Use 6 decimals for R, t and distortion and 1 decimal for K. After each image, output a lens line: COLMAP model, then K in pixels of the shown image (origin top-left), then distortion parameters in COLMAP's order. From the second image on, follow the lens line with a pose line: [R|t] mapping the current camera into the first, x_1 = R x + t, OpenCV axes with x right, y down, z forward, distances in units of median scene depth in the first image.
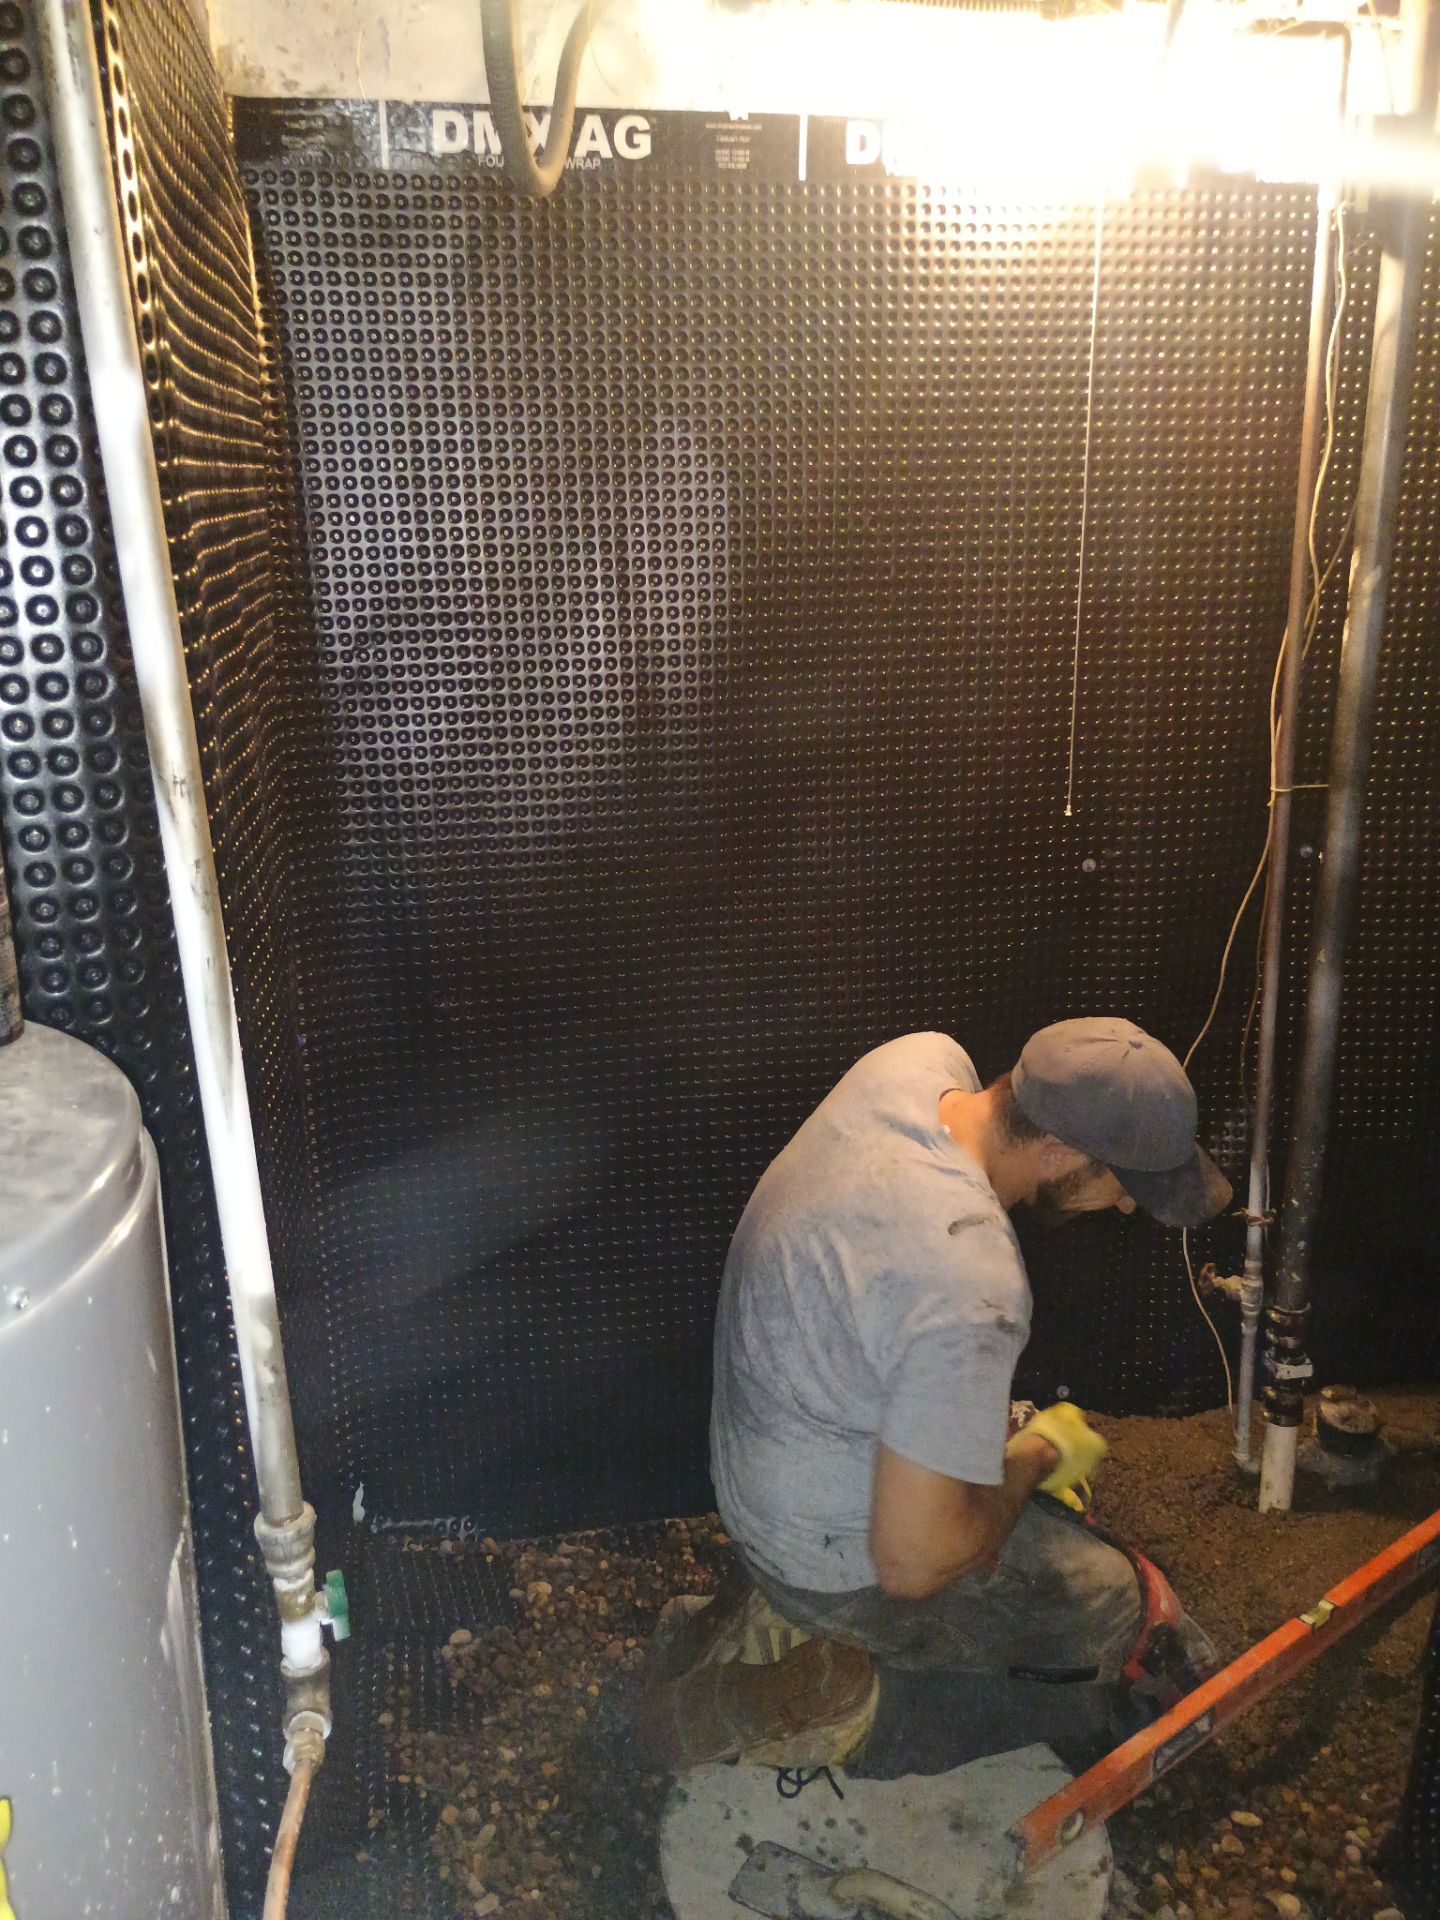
lens RADIAL K [[1633.5, 0, 720.0], [0, 1633.5, 960.0], [0, 0, 1]] dist [0.048865, -0.039546]
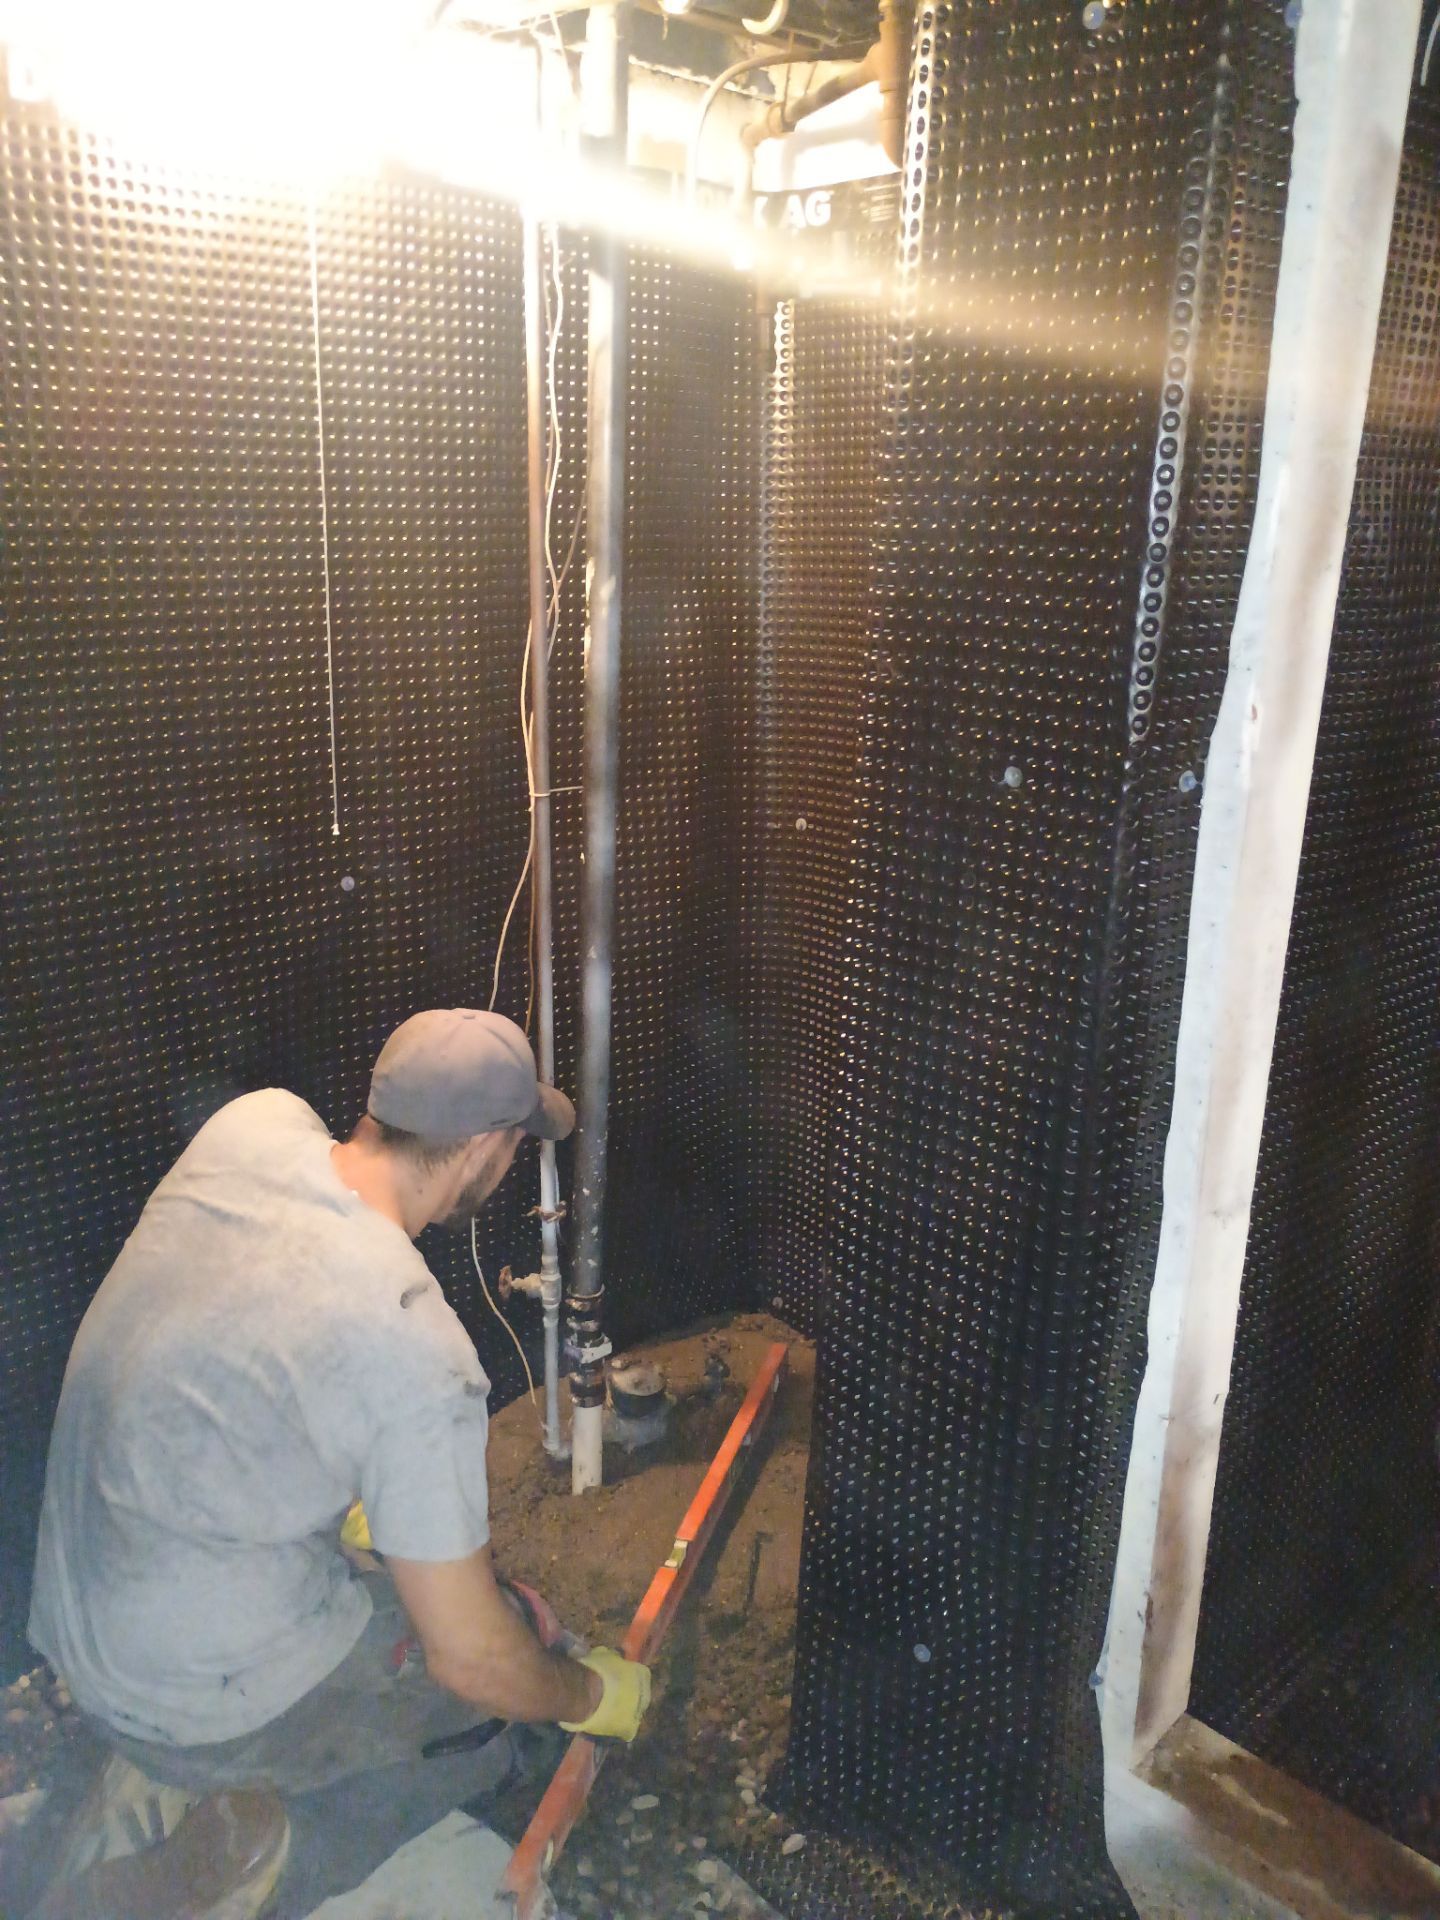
lens RADIAL K [[1633.5, 0, 720.0], [0, 1633.5, 960.0], [0, 0, 1]] dist [0.048865, -0.039546]
pose [[0.846510, -0.116601, 0.519447, -0.092496], [0.111868, 0.992895, 0.040572, -0.028235], [-0.520486, 0.023765, 0.853539, 0.076703]]
